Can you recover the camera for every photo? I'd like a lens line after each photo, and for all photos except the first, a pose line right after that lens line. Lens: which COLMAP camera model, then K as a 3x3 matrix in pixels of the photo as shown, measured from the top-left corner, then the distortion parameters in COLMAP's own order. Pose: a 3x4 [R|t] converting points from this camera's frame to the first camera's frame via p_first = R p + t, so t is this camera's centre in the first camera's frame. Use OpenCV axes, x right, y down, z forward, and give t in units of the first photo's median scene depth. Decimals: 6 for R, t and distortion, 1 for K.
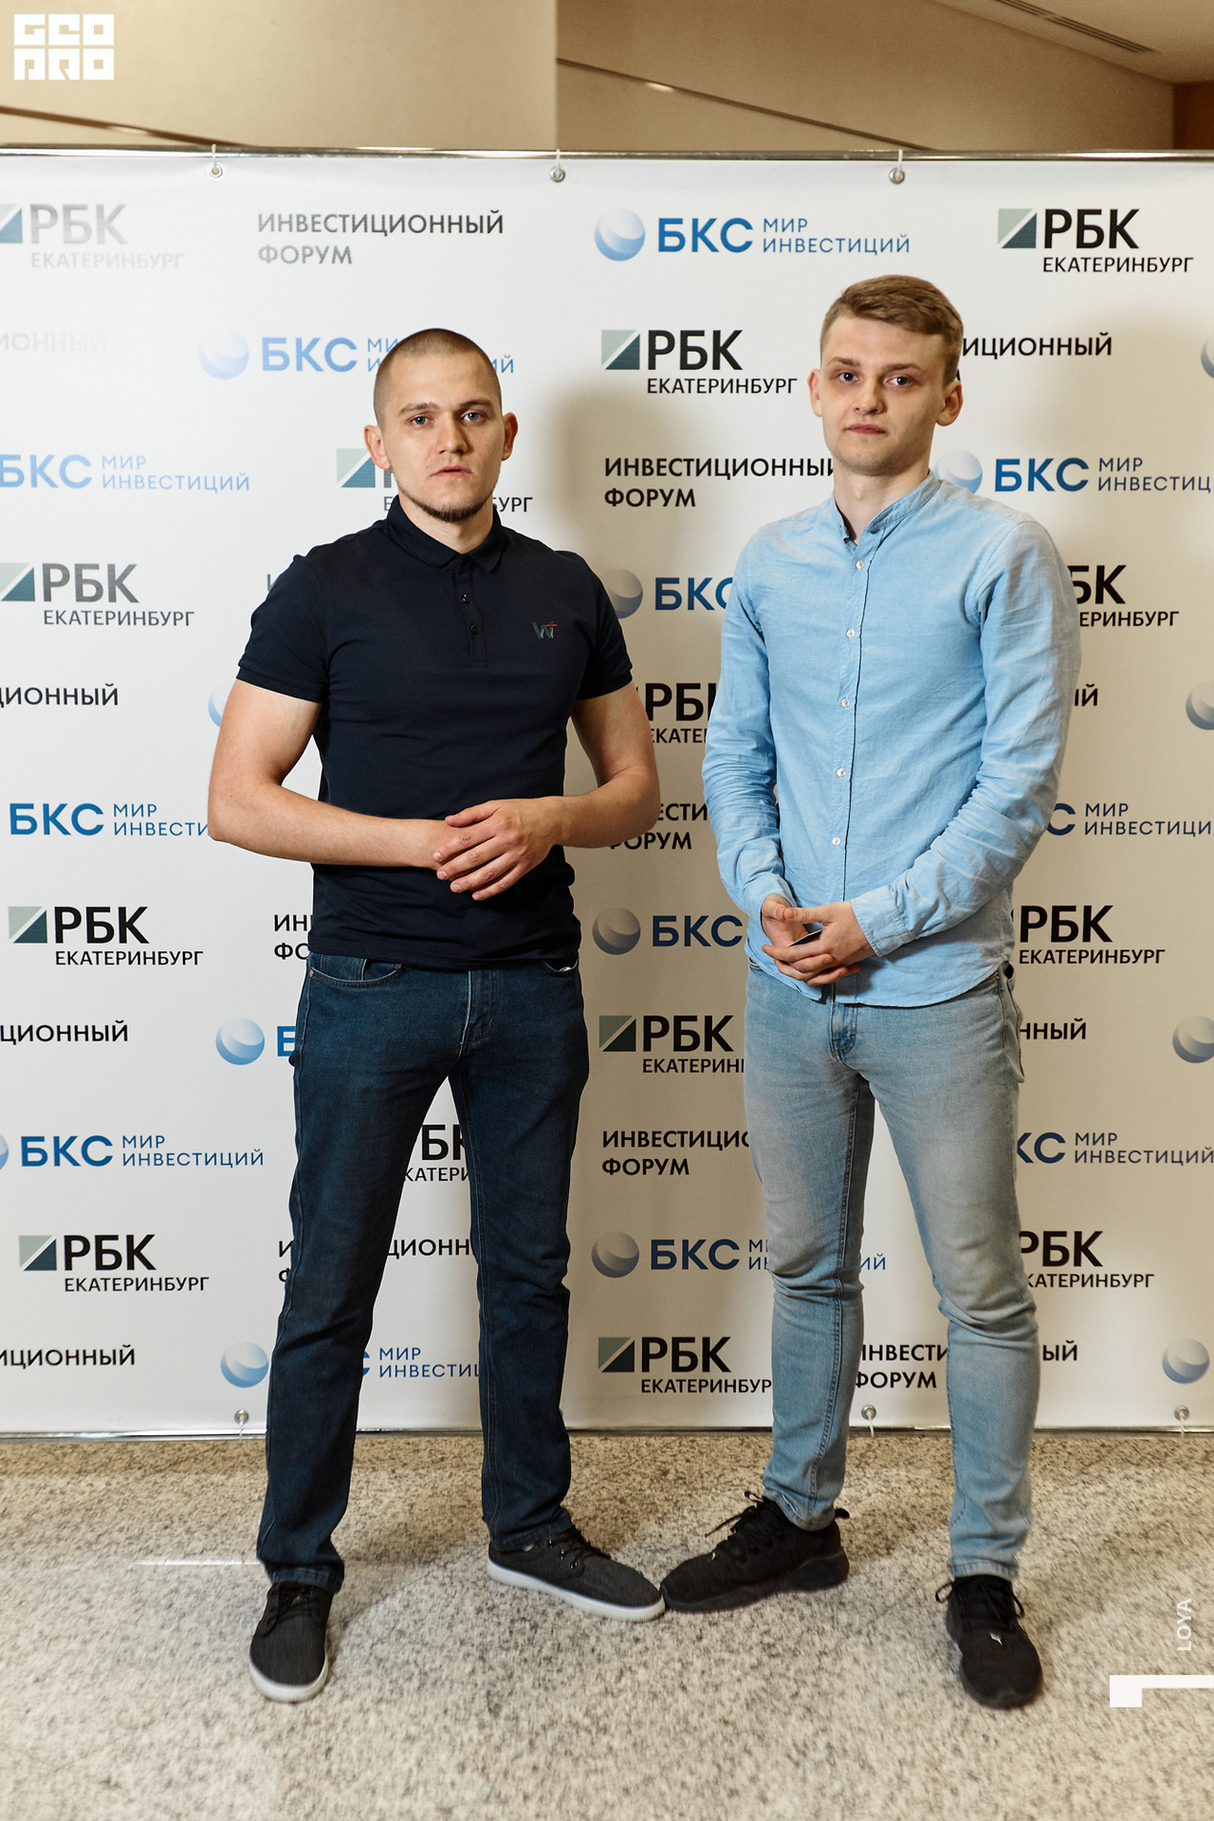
lens RADIAL K [[2682.2, 0, 650.9], [0, 2682.2, 951.7], [0, 0, 1]] dist [-0.056789, 0.000000]
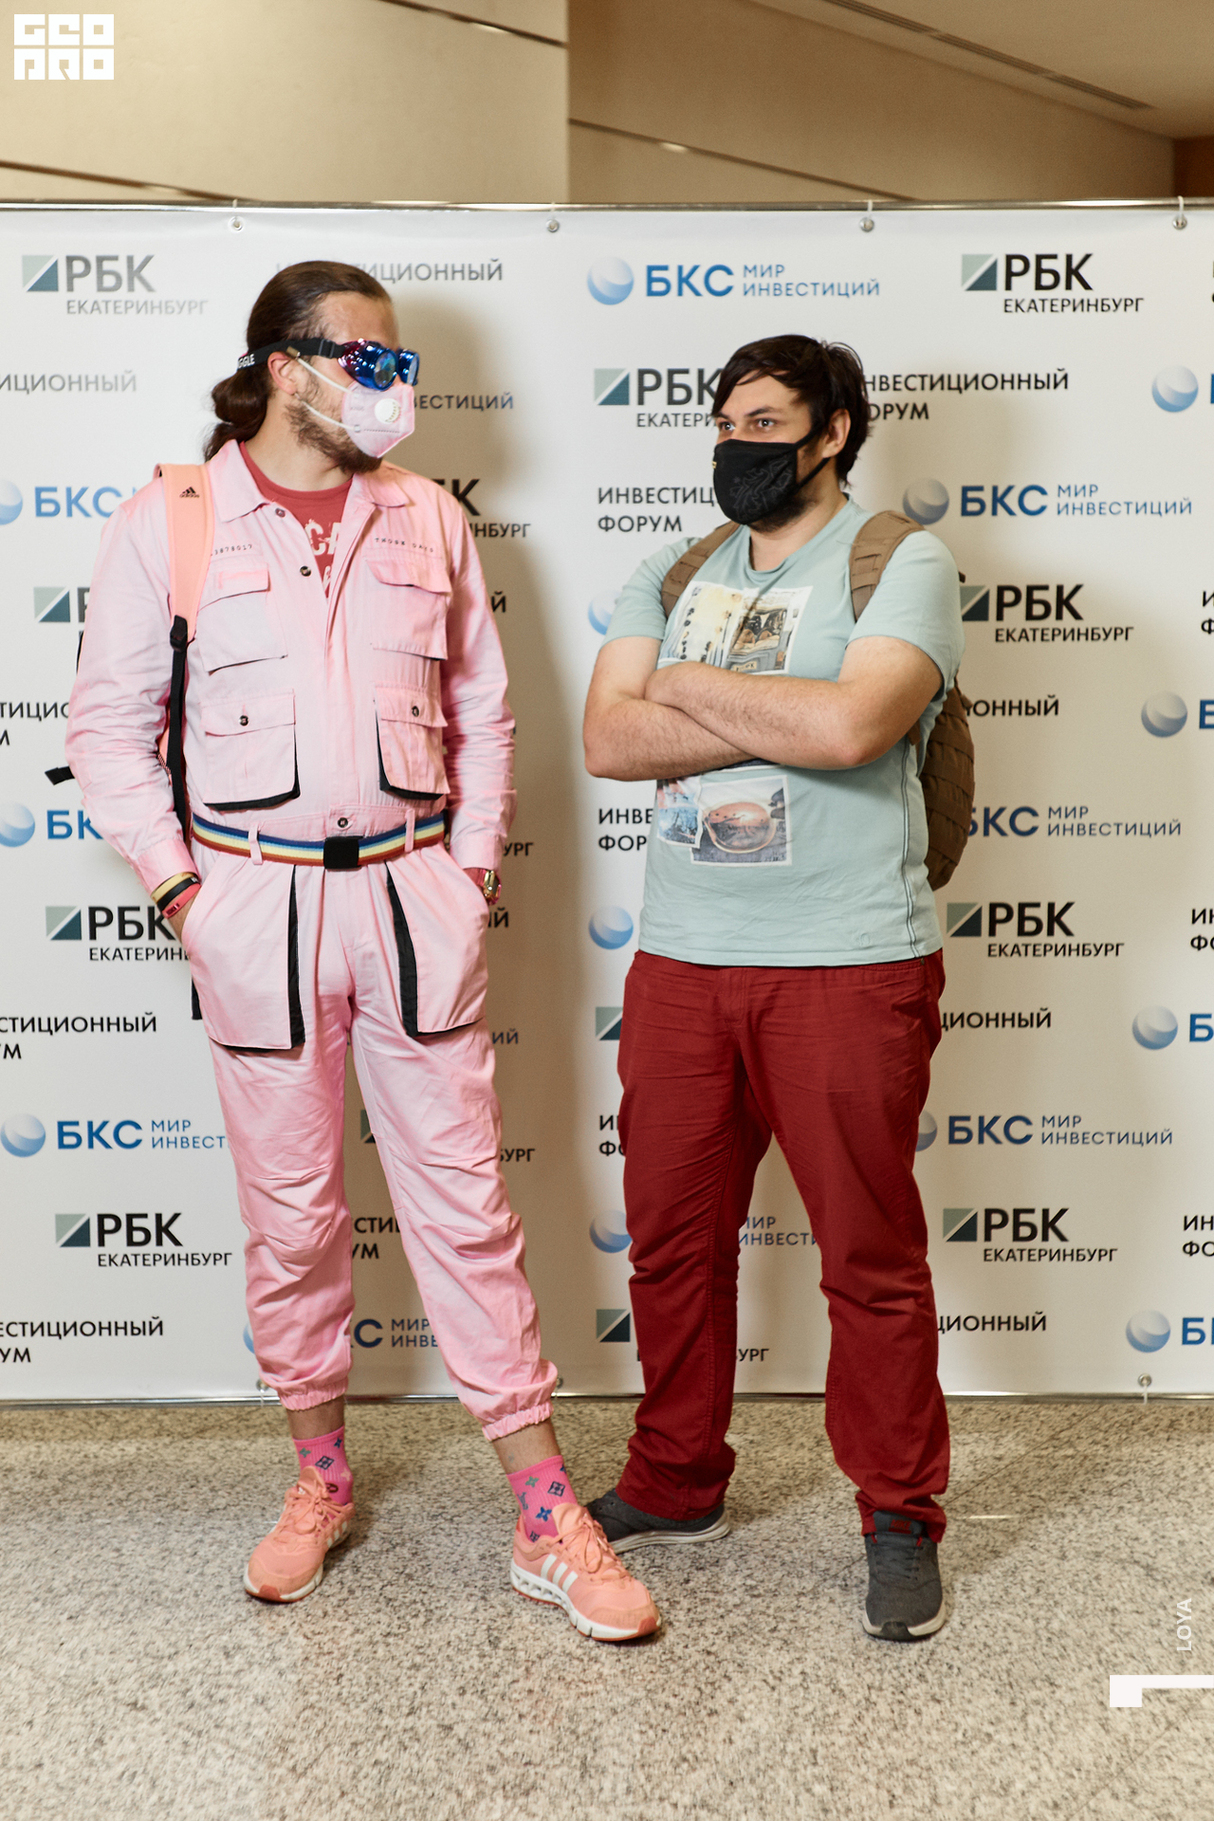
lens RADIAL K [[2682.2, 0, 646.6], [0, 2682.2, 946.4], [0, 0, 1]] dist [-0.056789, 0.000000]
pose [[0.999890, -0.003627, -0.014367, 0.017438], [0.003347, 0.999804, -0.019493, 0.021684], [0.014435, 0.019443, 0.999707, -0.074625]]
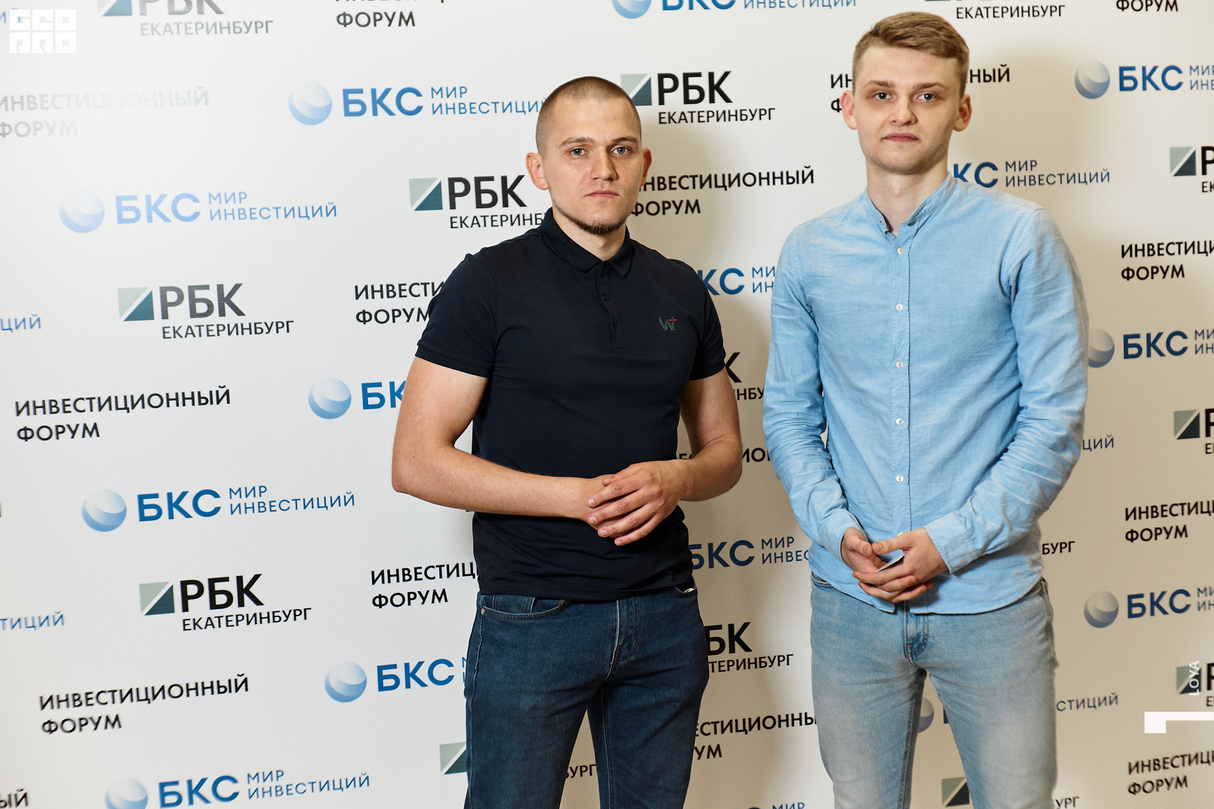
lens RADIAL K [[1788.1, 0, 652.3], [0, 1788.1, 368.0], [0, 0, 1]] dist [-0.056789, 0.000000]
pose [[0.980157, -0.061604, 0.188409, -0.167715], [0.077779, 0.993781, -0.079689, -0.032116], [-0.182328, 0.092762, 0.978852, 0.207673]]
